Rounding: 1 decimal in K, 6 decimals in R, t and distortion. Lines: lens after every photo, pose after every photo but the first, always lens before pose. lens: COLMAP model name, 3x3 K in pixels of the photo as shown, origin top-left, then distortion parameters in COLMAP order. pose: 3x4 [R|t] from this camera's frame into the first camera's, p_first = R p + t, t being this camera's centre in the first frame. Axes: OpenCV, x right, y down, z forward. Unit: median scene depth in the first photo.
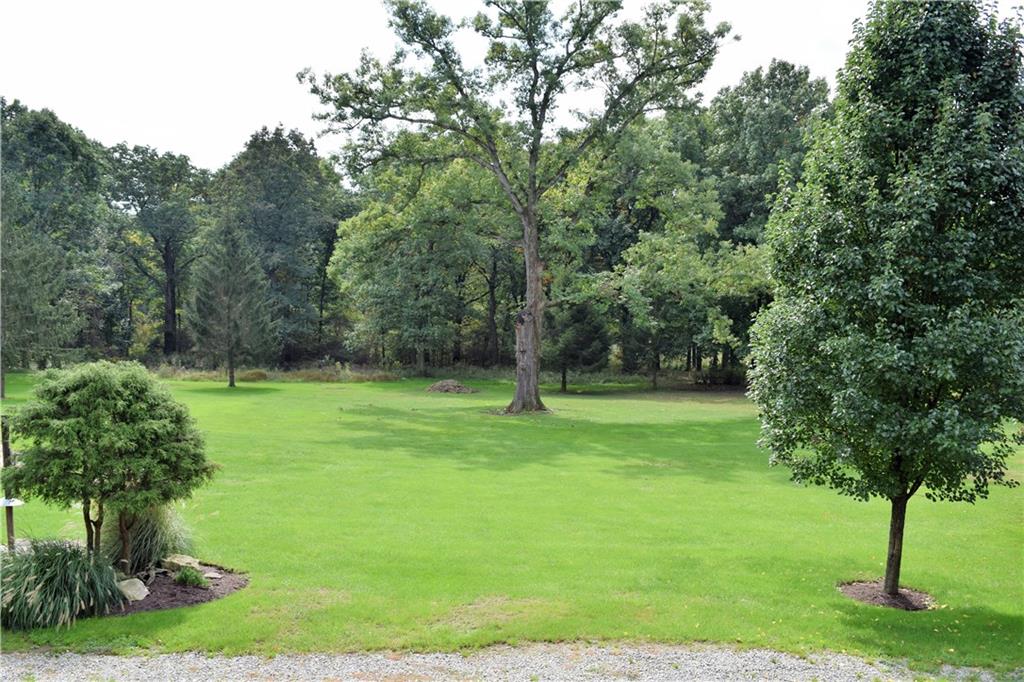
lens RADIAL K [[810.5, 0, 512.0], [0, 810.5, 341.0], [0, 0, 1]] dist [-0.080029, 0.001375]
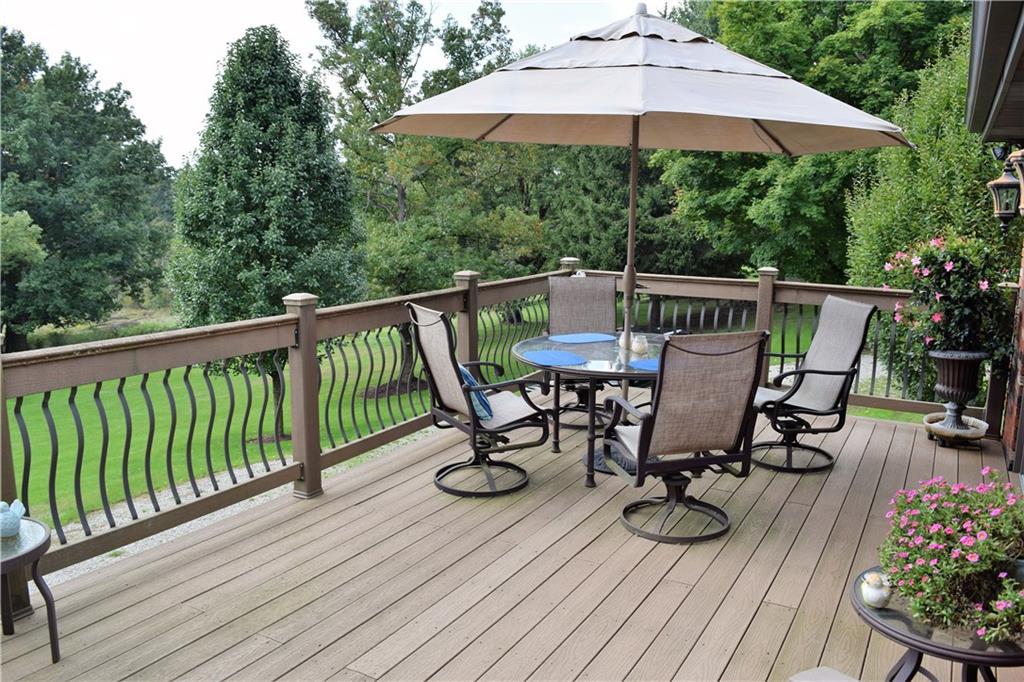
lens RADIAL K [[810.5, 0, 512.0], [0, 810.5, 341.0], [0, 0, 1]] dist [-0.080029, 0.001375]
pose [[0.591293, -0.150706, 0.792250, -0.125459], [0.111924, 0.988212, 0.104449, 0.005783], [-0.798653, 0.026912, 0.601190, -0.083121]]
